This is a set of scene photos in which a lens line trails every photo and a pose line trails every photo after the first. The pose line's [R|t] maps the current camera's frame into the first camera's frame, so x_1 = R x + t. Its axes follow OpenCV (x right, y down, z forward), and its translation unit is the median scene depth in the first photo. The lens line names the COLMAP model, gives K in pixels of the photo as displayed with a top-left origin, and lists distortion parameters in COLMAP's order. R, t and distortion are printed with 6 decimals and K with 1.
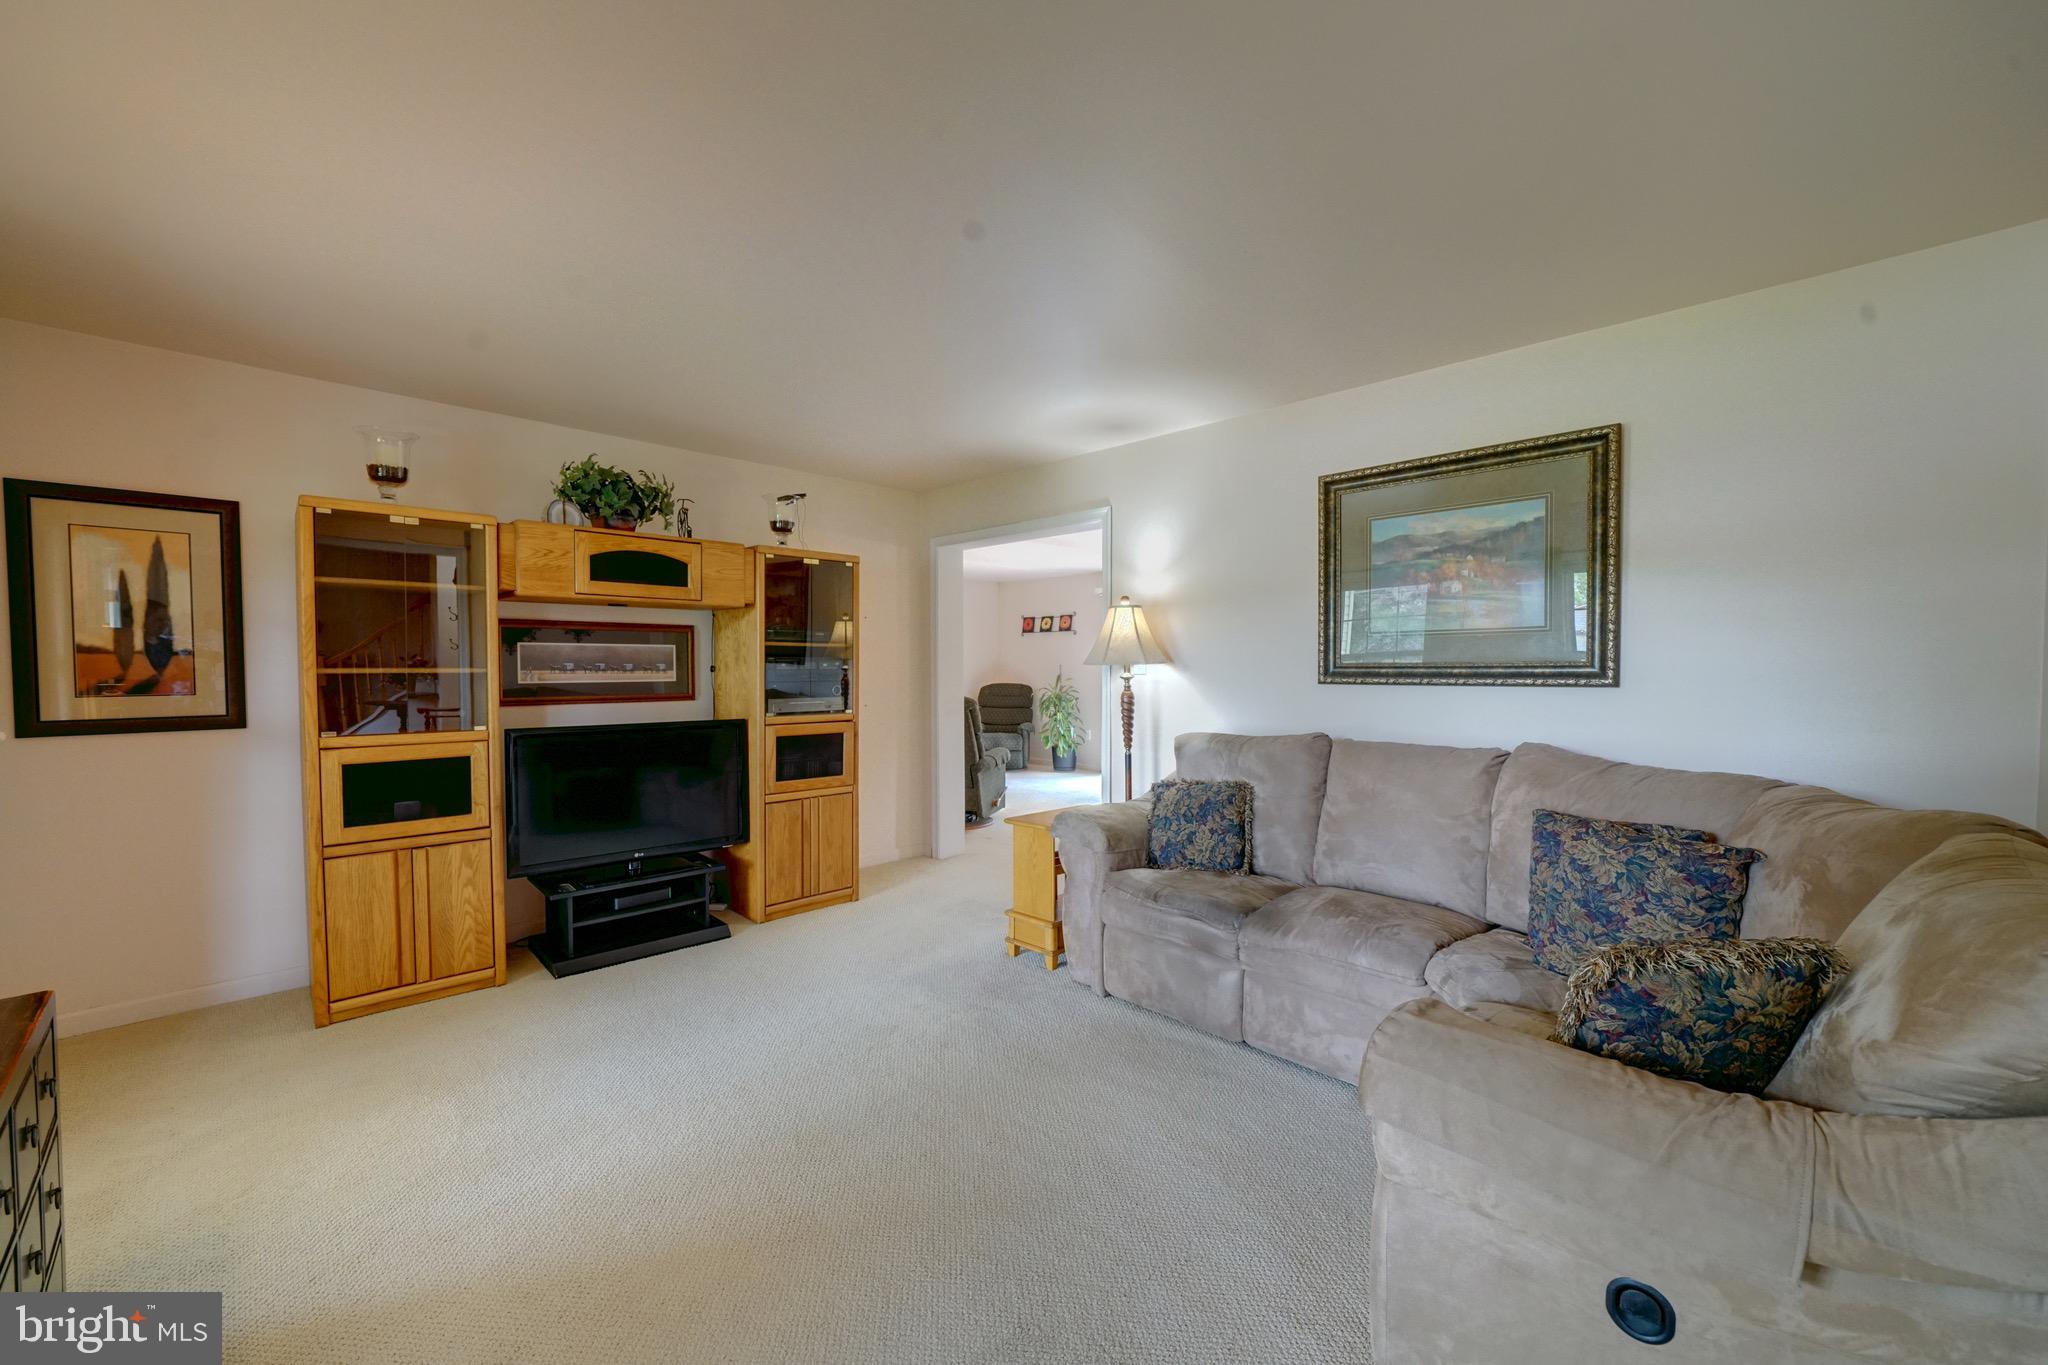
lens RADIAL K [[769.5, 0, 1005.7], [0, 769.5, 689.6], [0, 0, 1]] dist [-0.008185, 0.001089]
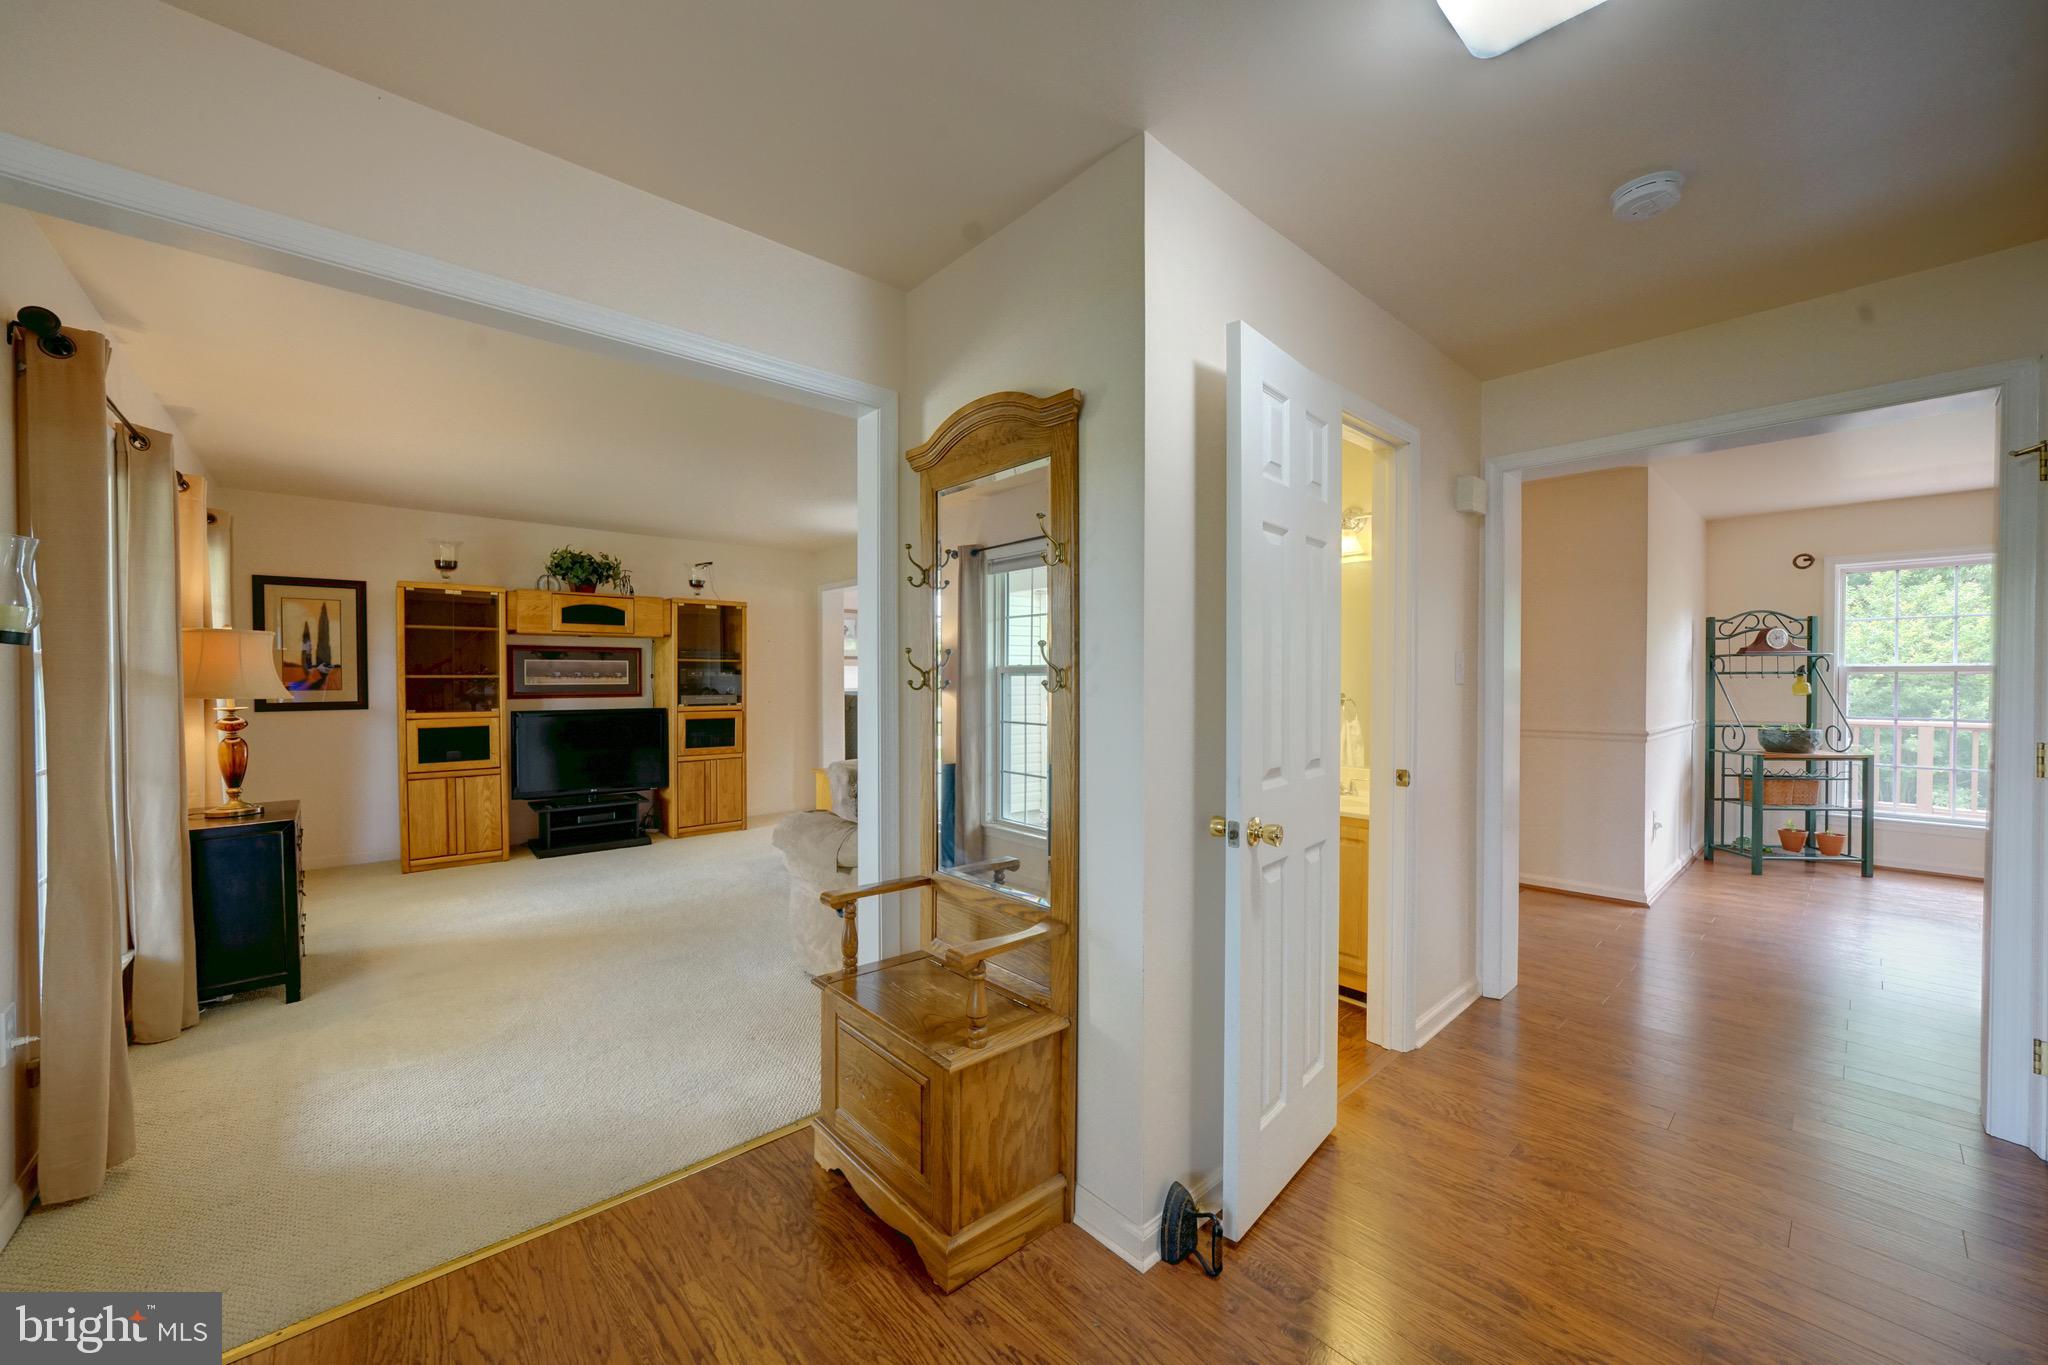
lens RADIAL K [[769.5, 0, 1026.0], [0, 769.5, 689.2], [0, 0, 1]] dist [-0.008185, 0.001089]
pose [[0.997551, 0.001595, -0.069930, 0.599935], [-0.002578, 0.999899, -0.013956, 0.023472], [0.069901, 0.014102, 0.997454, -0.611924]]
